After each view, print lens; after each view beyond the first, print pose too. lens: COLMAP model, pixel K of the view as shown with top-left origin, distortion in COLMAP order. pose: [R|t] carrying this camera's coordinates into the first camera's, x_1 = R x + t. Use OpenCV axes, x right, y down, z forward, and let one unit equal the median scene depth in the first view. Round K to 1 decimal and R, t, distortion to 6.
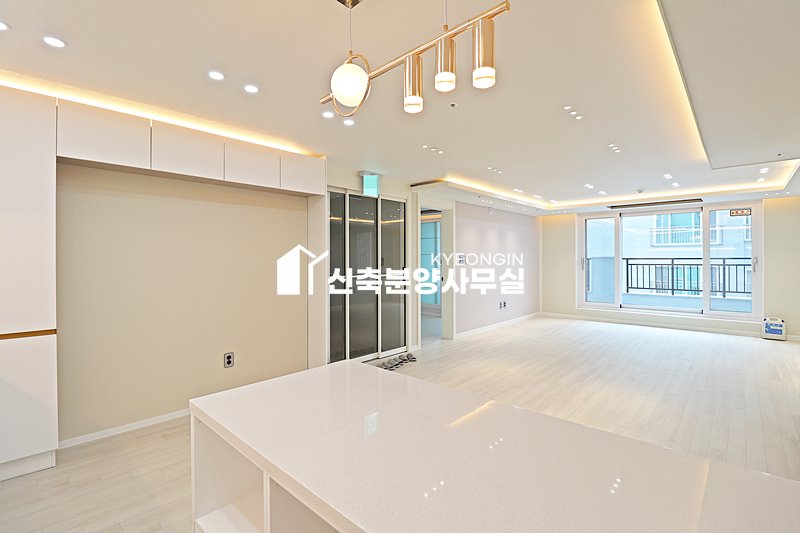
lens RADIAL K [[368.6, 0, 404.1], [0, 368.6, 257.8], [0, 0, 1]] dist [-0.000580, -0.012905]
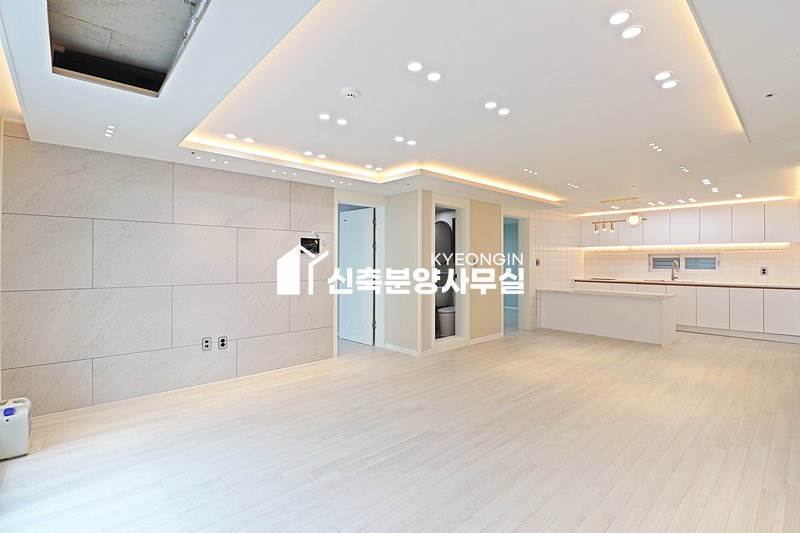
lens RADIAL K [[368.6, 0, 403.2], [0, 368.6, 260.4], [0, 0, 1]] dist [0.000796, -0.013000]
pose [[-0.996152, 0.000277, 0.087647, 0.596482], [-0.000176, 0.999987, -0.005150, 0.006911], [-0.087647, -0.005146, -0.996138, 1.522796]]
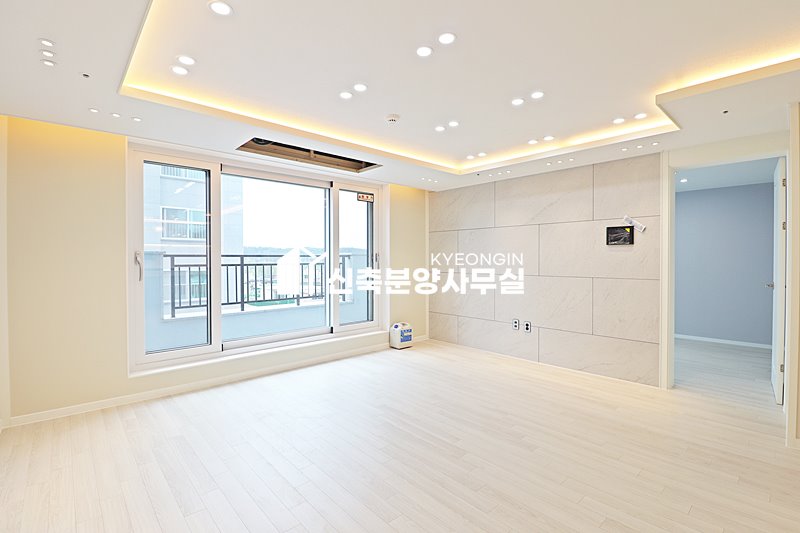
lens RADIAL K [[371.9, 0, 402.6], [0, 371.9, 261.3], [0, 0, 1]] dist [0.000758, -0.012860]
pose [[0.085286, -0.005625, 0.996341, 0.141970], [-0.000322, 0.999984, 0.005673, 0.013341], [-0.996356, -0.000805, 0.085283, 1.024046]]
